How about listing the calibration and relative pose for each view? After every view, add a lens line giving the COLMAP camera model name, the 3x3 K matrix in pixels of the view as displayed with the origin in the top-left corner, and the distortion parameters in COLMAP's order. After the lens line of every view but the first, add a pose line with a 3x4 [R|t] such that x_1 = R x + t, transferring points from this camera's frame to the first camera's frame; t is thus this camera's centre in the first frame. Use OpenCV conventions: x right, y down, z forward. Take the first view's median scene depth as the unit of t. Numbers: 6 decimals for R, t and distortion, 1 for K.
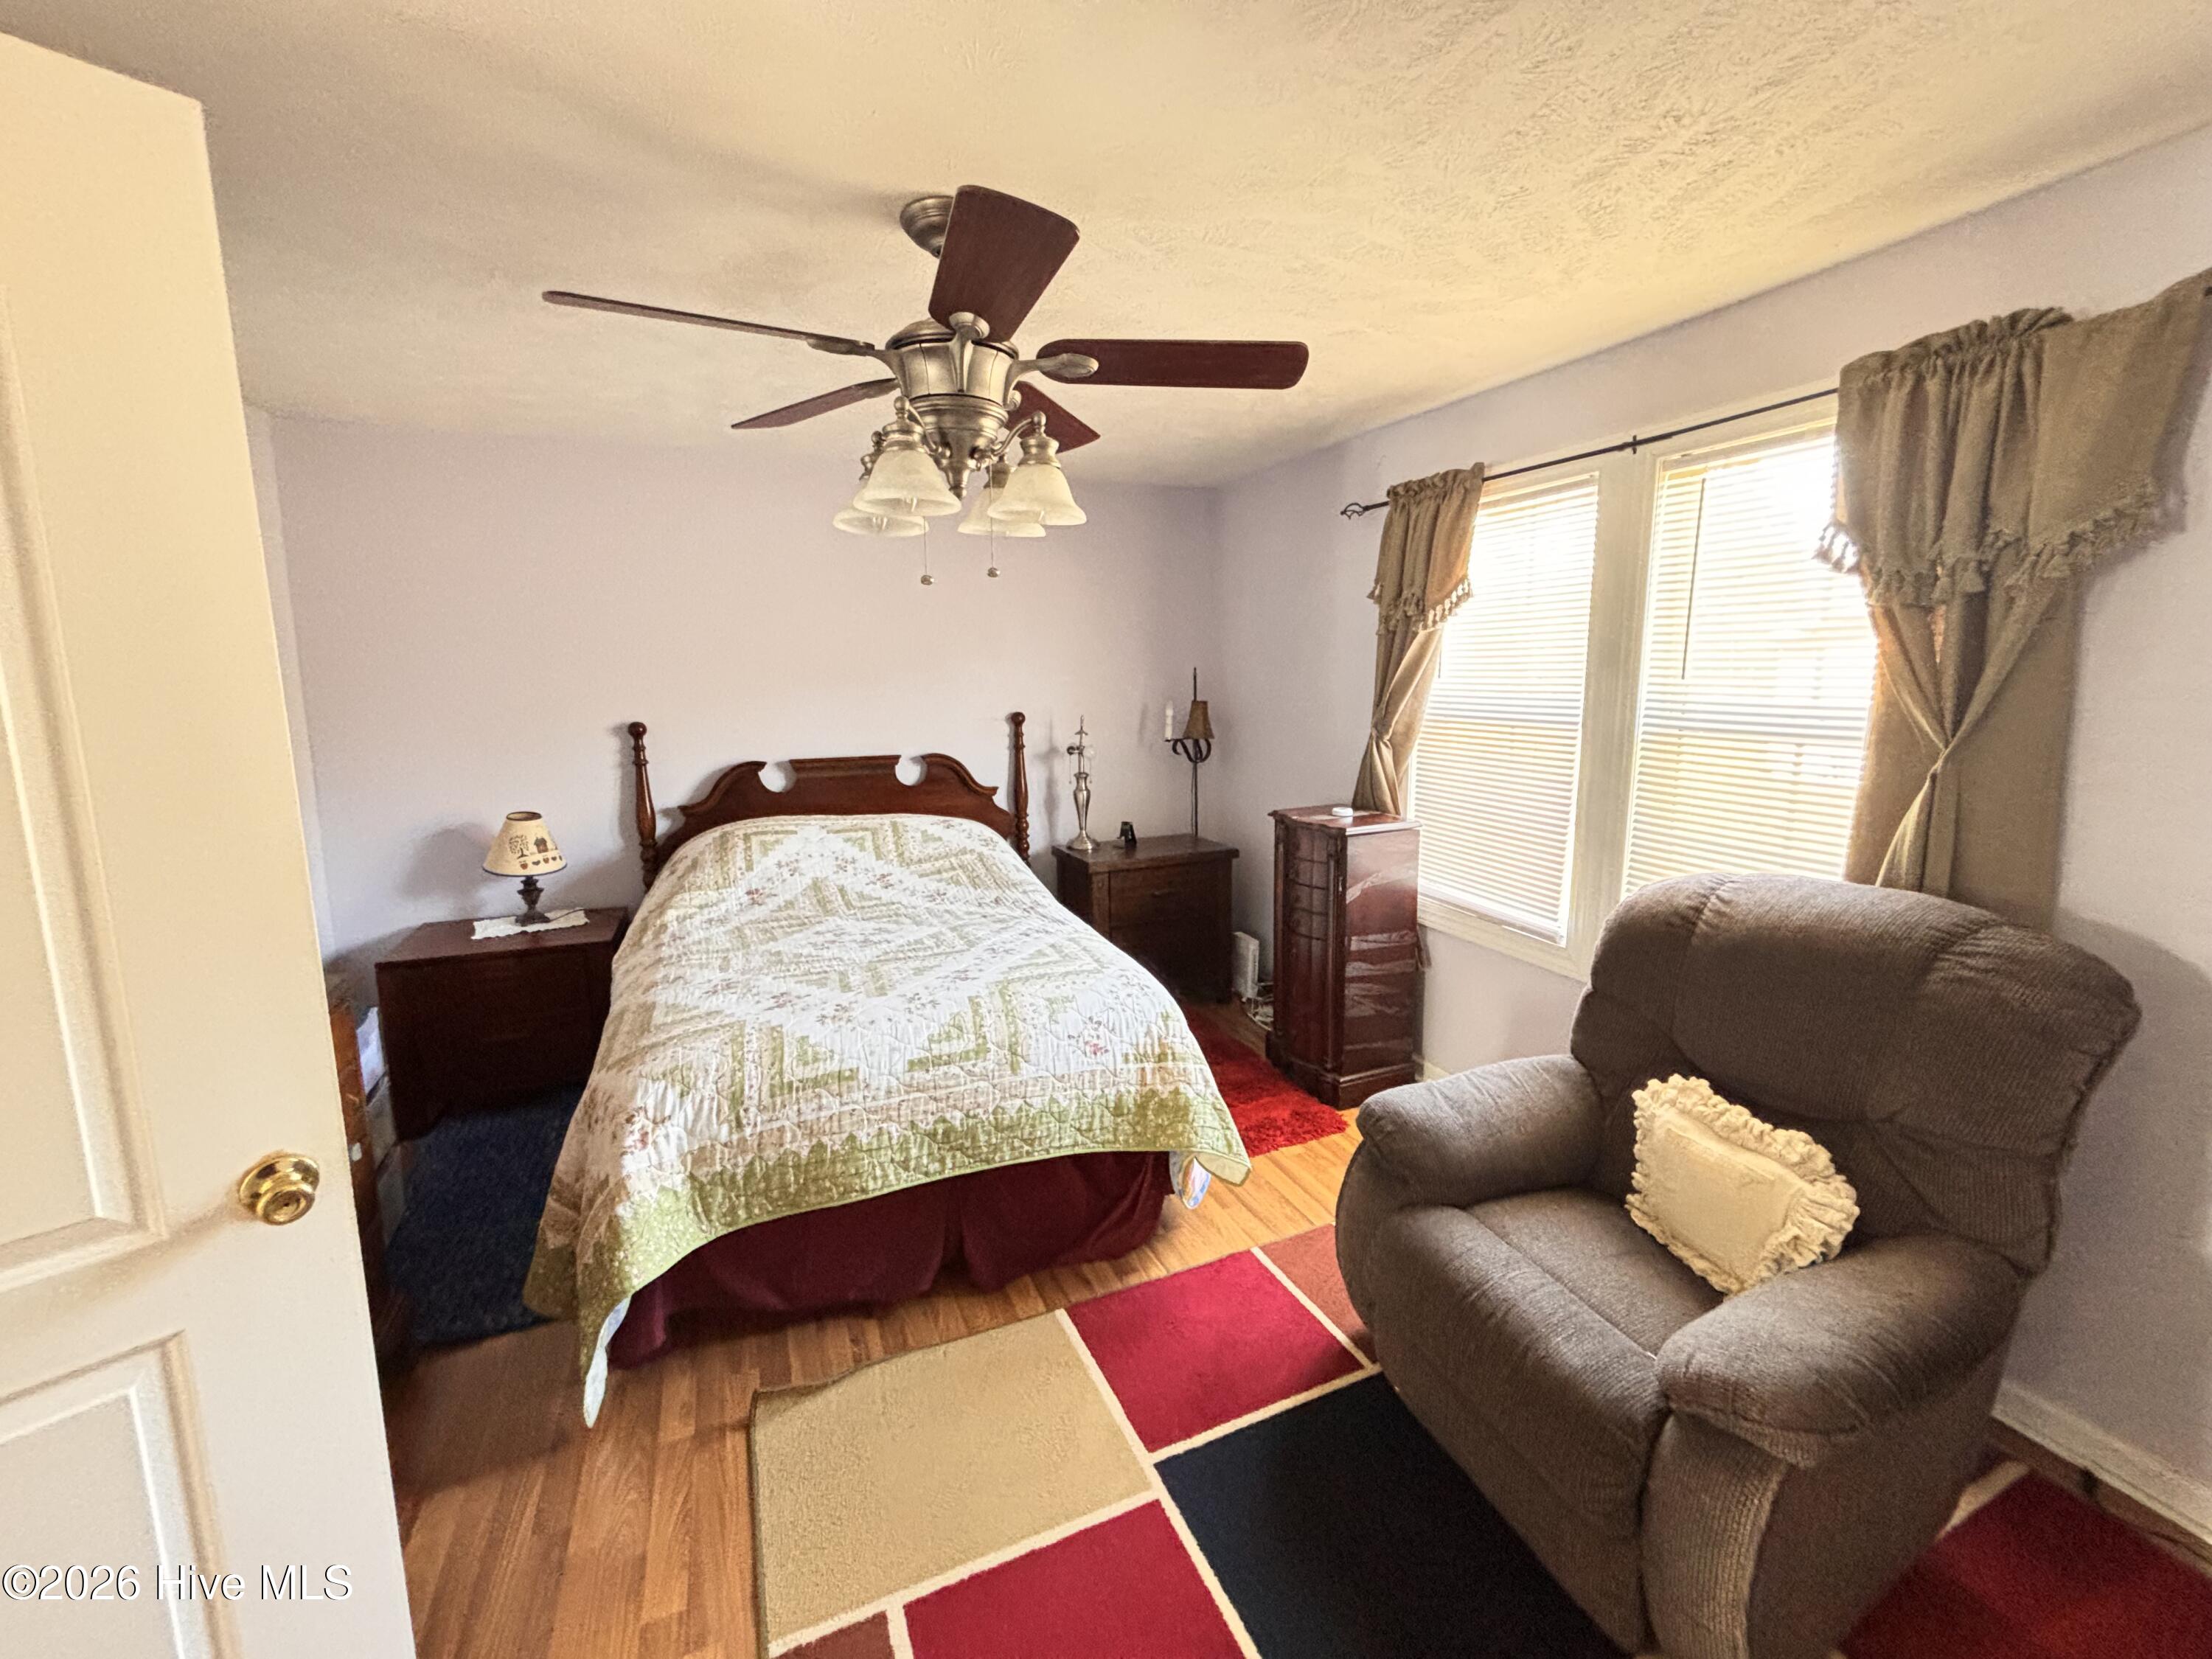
lens RADIAL K [[891.8, 0, 1110.5], [0, 891.8, 830.5], [0, 0, 1]] dist [-0.014708, 0.006768]
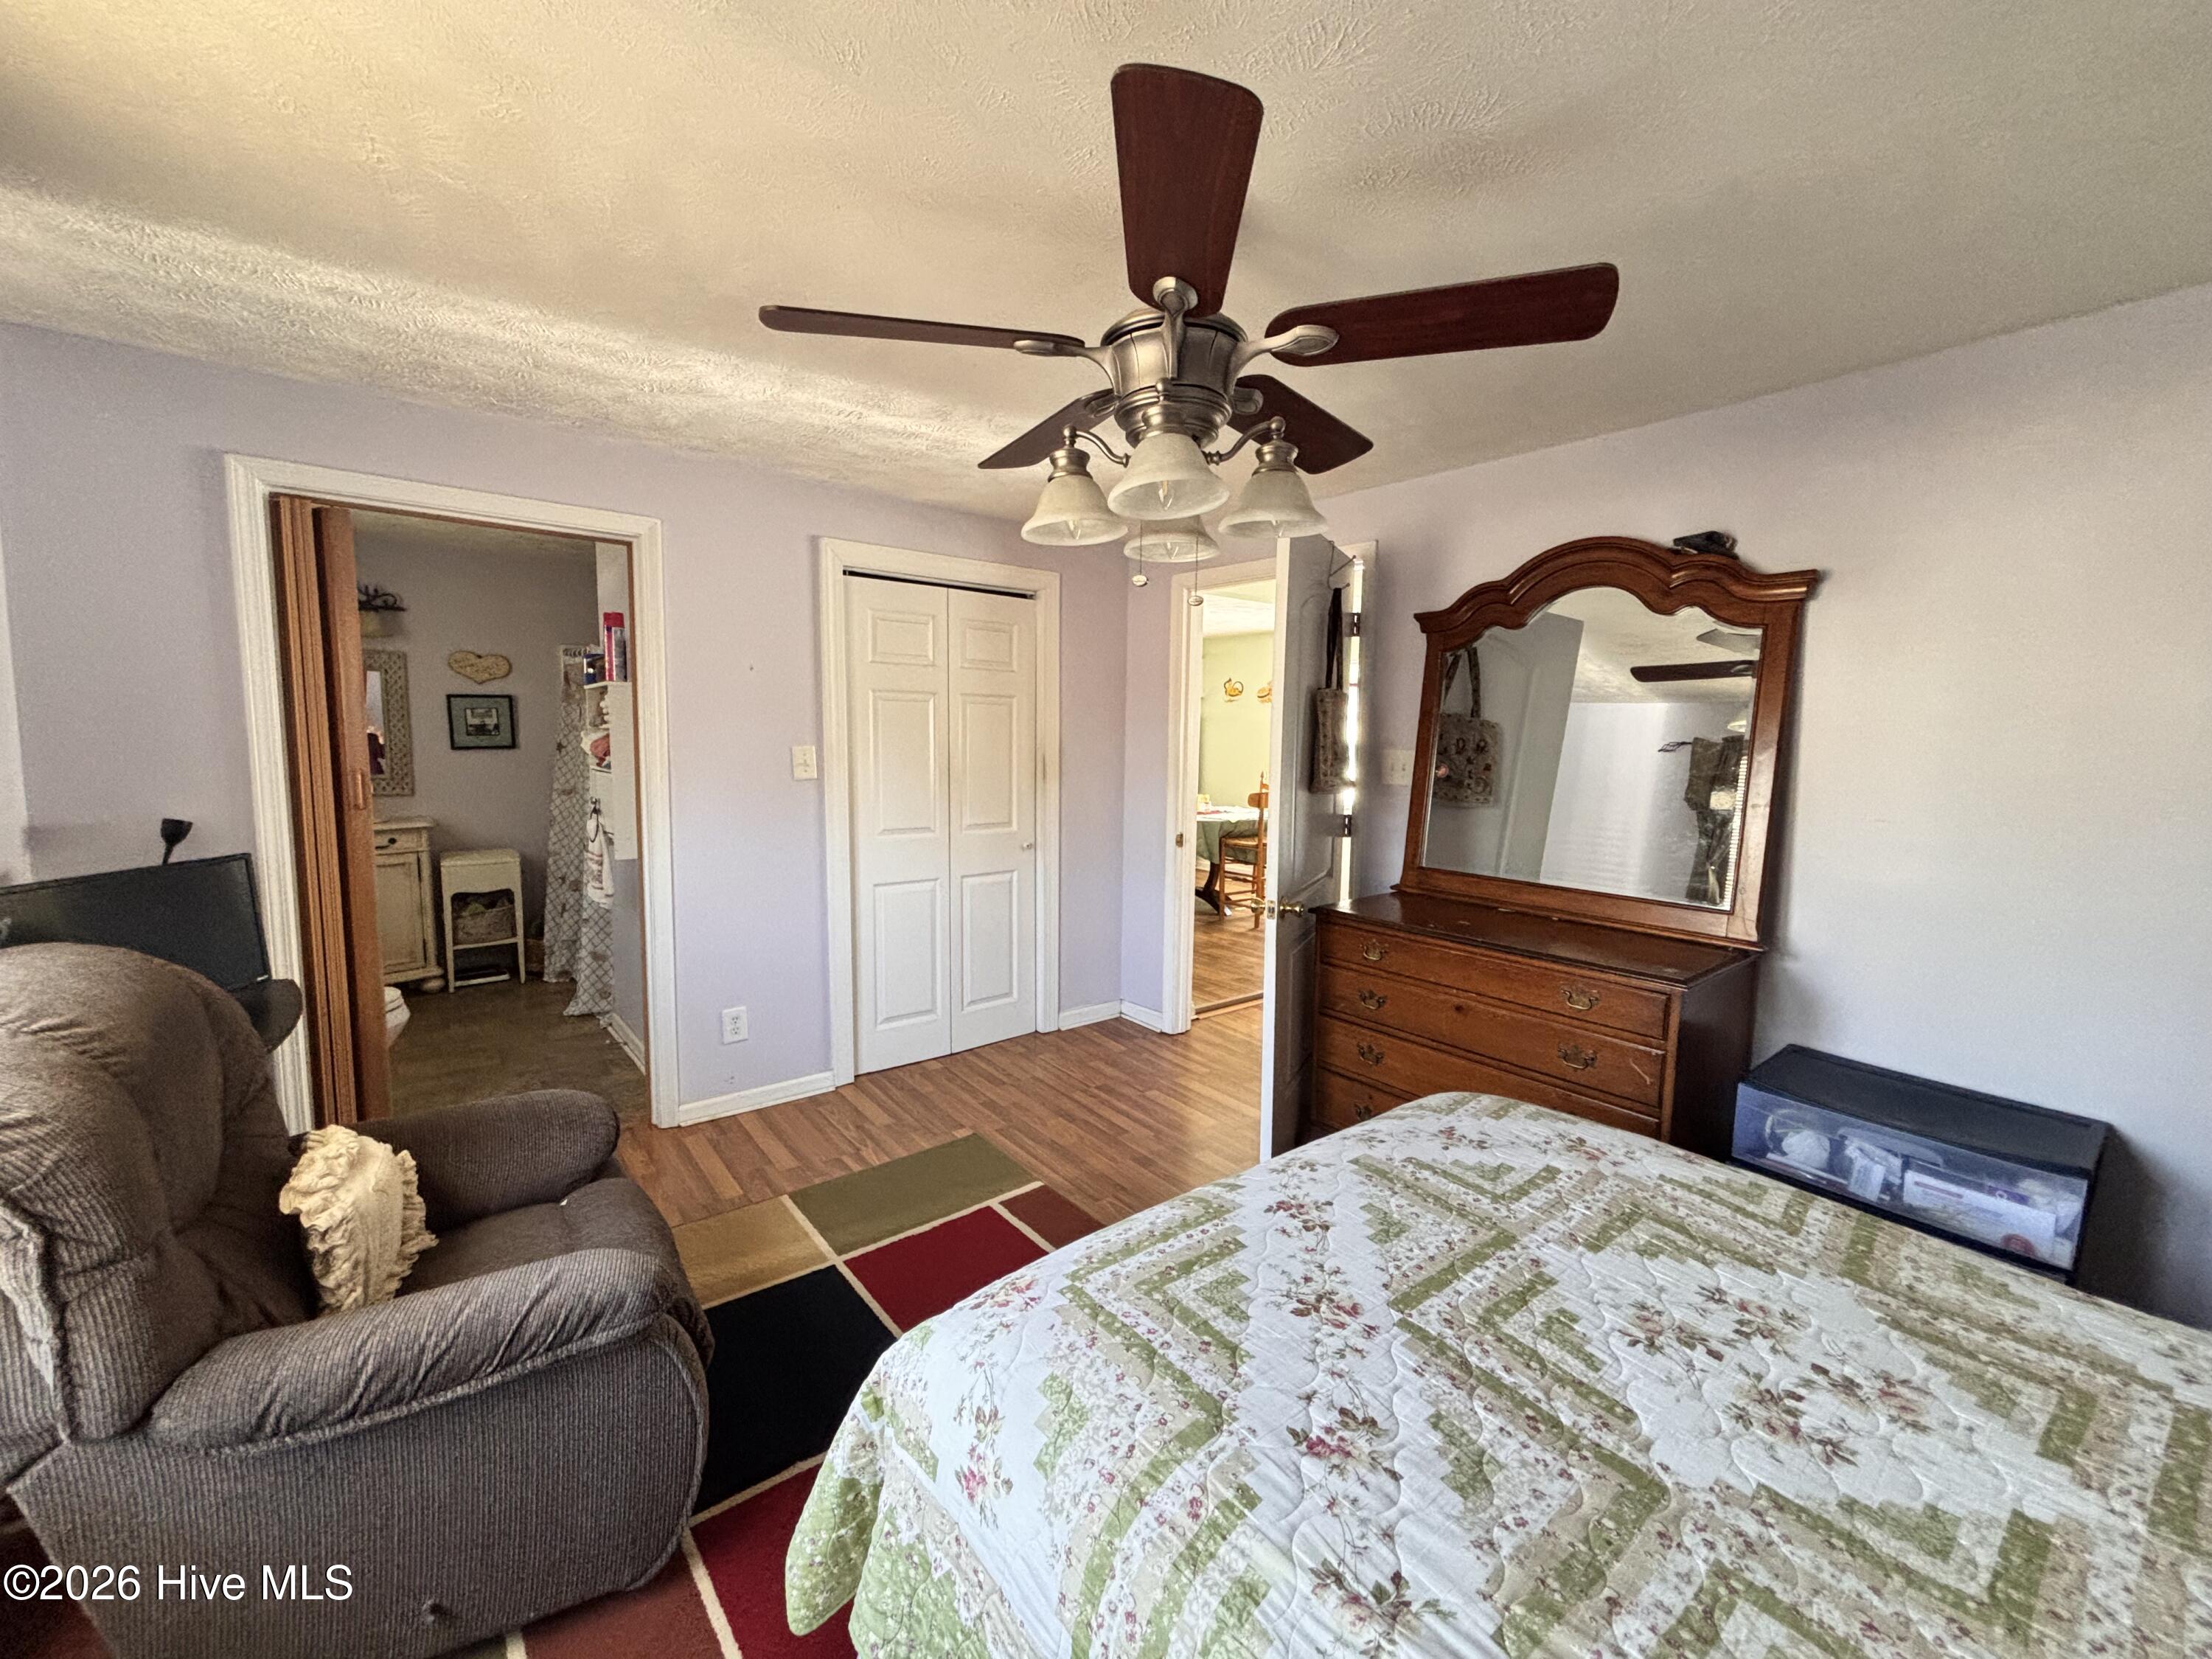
lens RADIAL K [[891.8, 0, 1110.5], [0, 891.8, 830.5], [0, 0, 1]] dist [-0.014708, 0.006768]
pose [[-0.961201, 0.017975, -0.275261, 0.097520], [-0.061197, 0.959113, 0.276329, -0.212923], [0.268974, 0.282453, -0.920800, 1.351523]]
